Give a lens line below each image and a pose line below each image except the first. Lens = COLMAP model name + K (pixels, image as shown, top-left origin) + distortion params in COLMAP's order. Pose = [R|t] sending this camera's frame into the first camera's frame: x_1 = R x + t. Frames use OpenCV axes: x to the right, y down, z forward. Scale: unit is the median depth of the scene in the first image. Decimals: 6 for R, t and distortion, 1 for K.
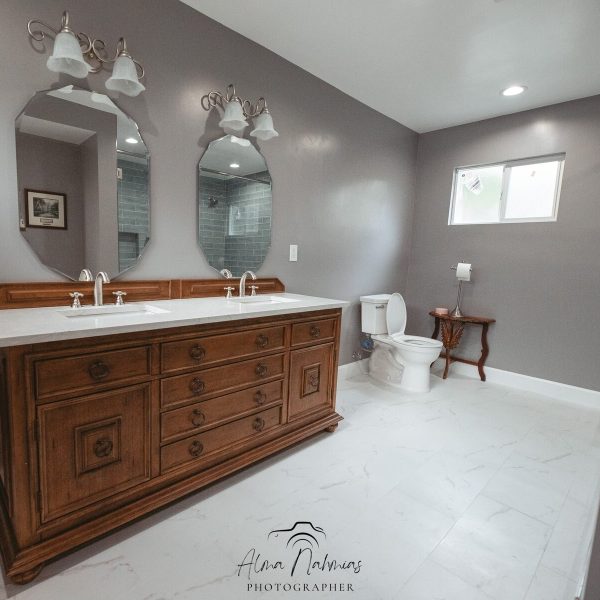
lens RADIAL K [[359.9, 0, 270.1], [0, 359.9, 300.2], [0, 0, 1]] dist [0.003200, 0.000486]
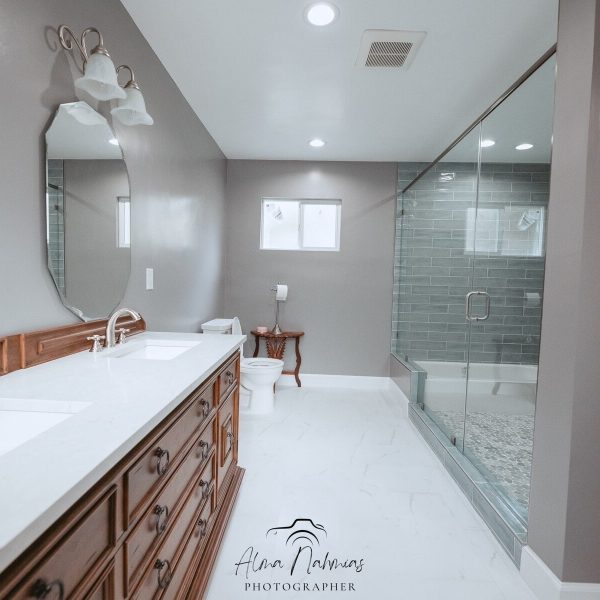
lens RADIAL K [[357.7, 0, 300.0], [0, 357.7, 300.0], [0, 0, 1]] dist [0.003324, -0.003896]
pose [[0.702341, -0.053638, 0.709817, -0.320666], [0.085207, 0.996322, -0.009022, -0.064729], [-0.706723, 0.066818, 0.704328, 0.297433]]
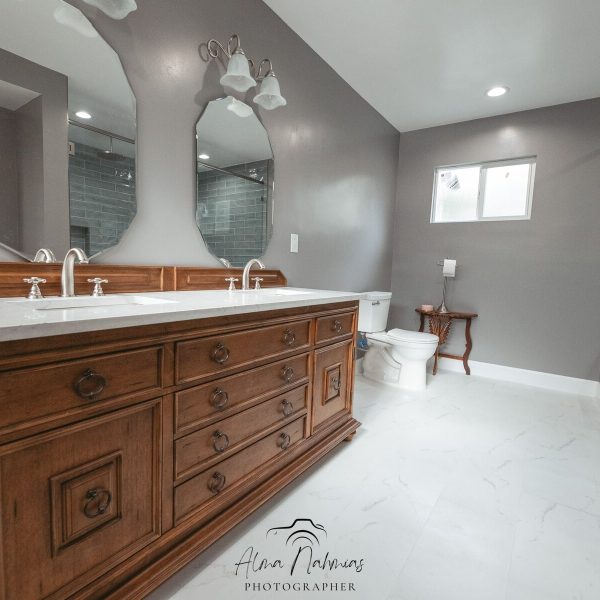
lens RADIAL K [[357.7, 0, 300.0], [0, 357.7, 300.0], [0, 0, 1]] dist [0.003324, -0.003896]
pose [[0.977388, -0.018114, 0.210674, -0.139849], [0.023234, 0.999491, -0.021854, 0.037880], [-0.210171, 0.026254, 0.977312, 0.164907]]
